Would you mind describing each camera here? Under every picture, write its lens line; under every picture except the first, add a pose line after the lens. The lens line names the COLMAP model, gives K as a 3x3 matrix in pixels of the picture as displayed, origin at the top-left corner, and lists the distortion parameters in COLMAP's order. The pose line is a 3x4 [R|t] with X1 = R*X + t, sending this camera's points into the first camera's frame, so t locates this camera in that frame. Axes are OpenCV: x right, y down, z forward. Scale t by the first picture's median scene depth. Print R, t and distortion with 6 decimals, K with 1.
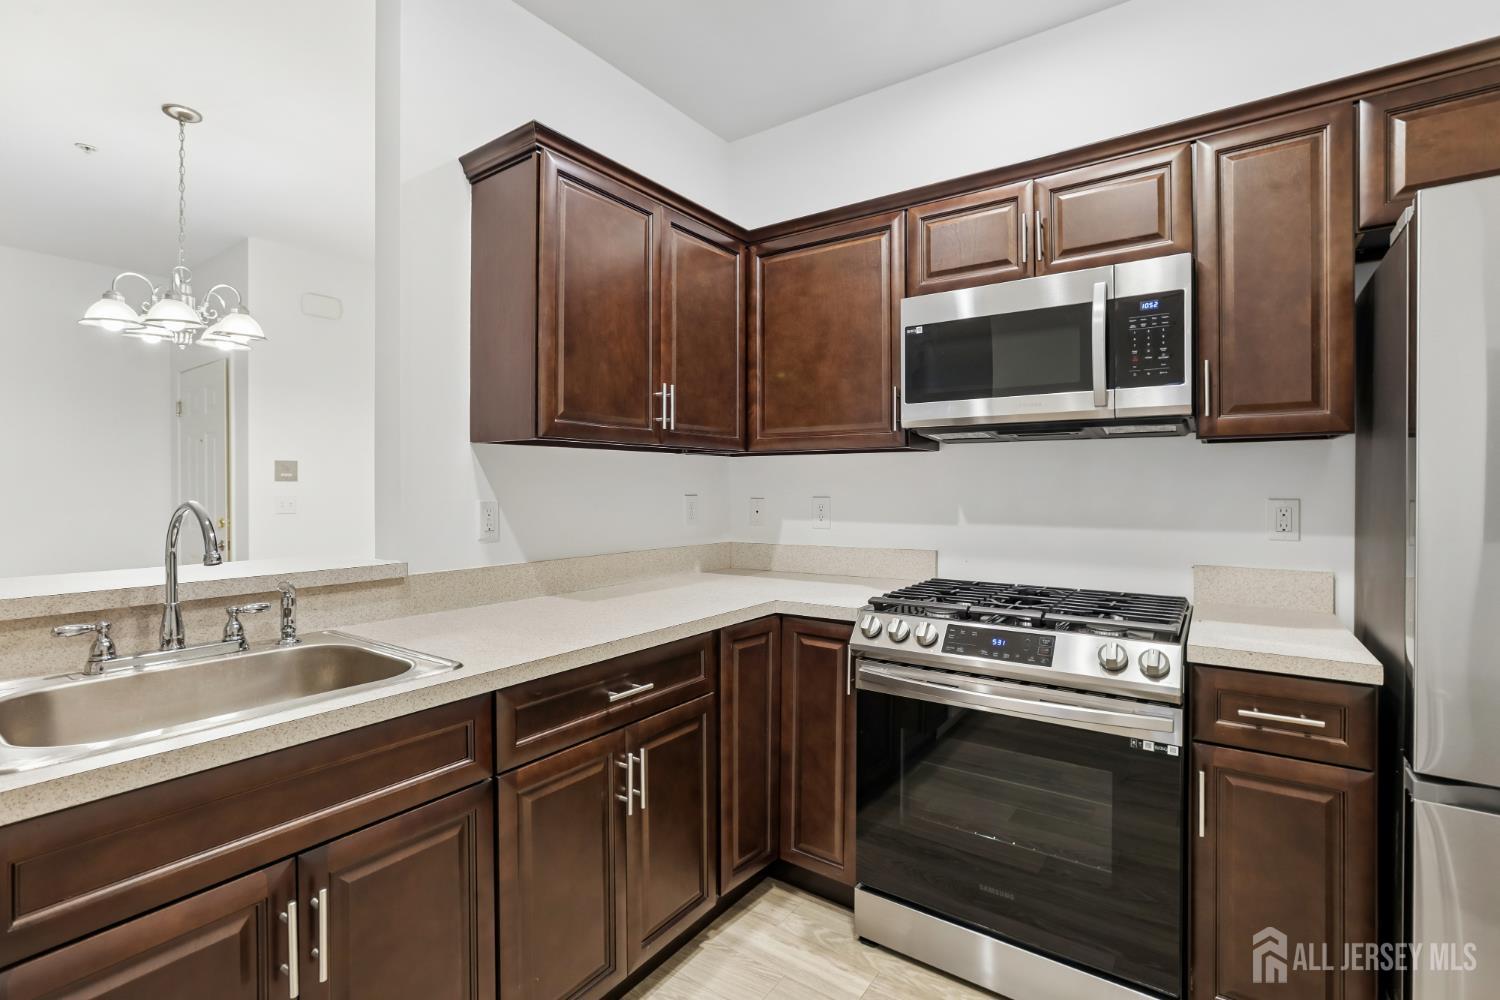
lens RADIAL K [[685.9, 0, 734.8], [0, 685.9, 494.0], [0, 0, 1]] dist [-0.033550, 0.013538]
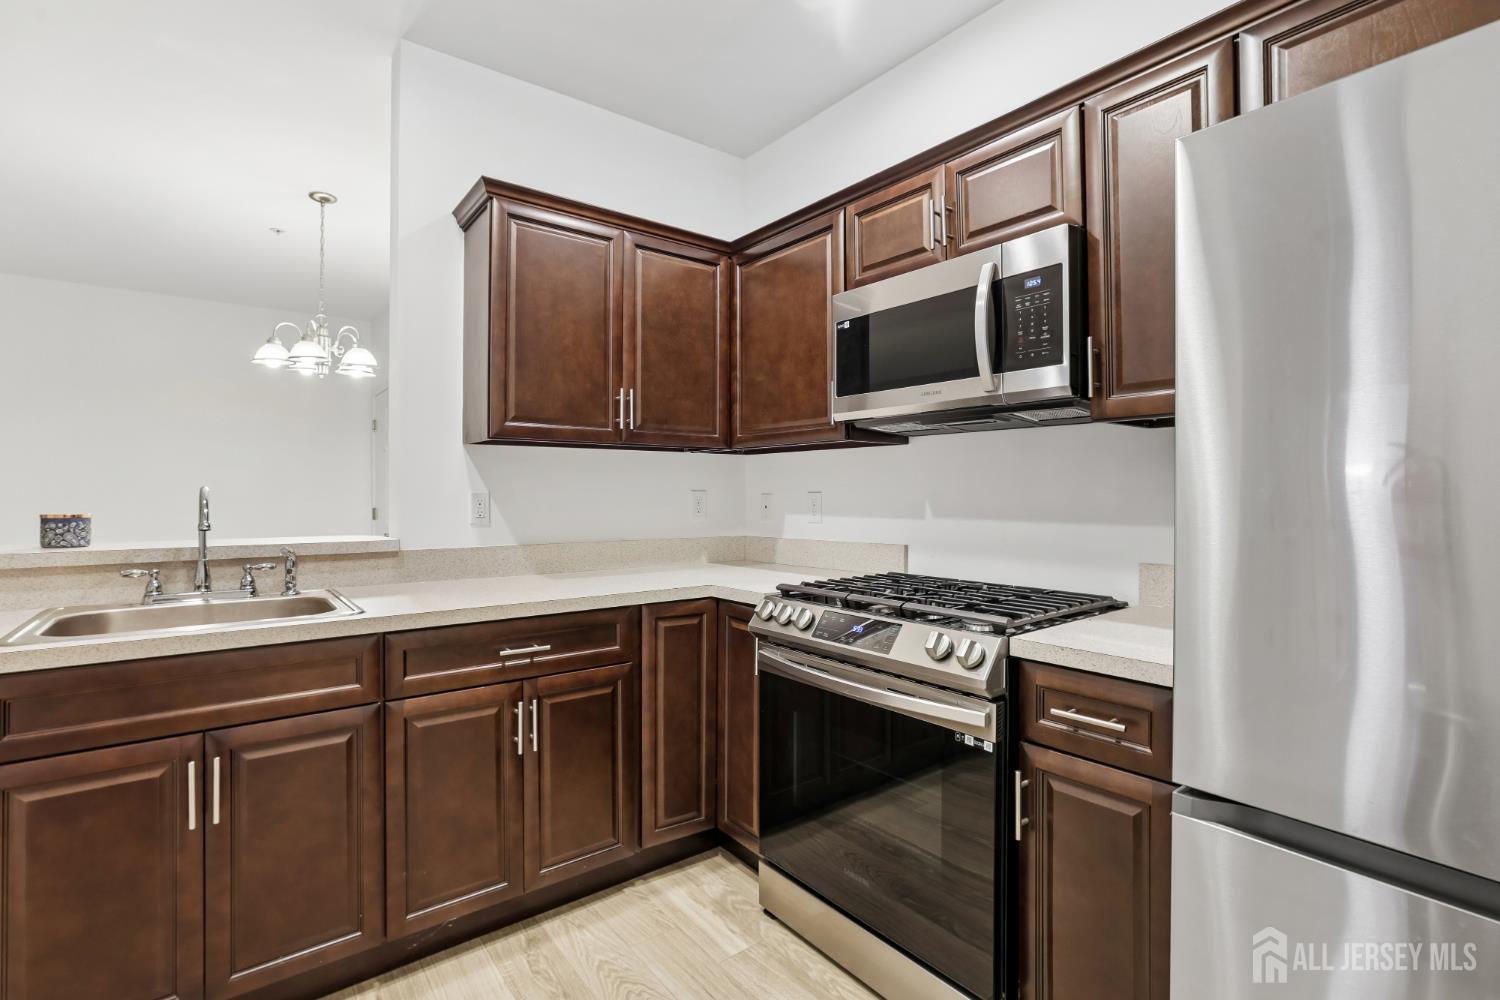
lens RADIAL K [[685.9, 0, 738.3], [0, 685.9, 494.1], [0, 0, 1]] dist [-0.033550, 0.013538]
pose [[0.958258, 0.000184, -0.285906, 0.471303], [-0.002963, 0.999952, -0.009286, 0.025635], [0.285890, 0.009745, 0.958213, -0.024072]]
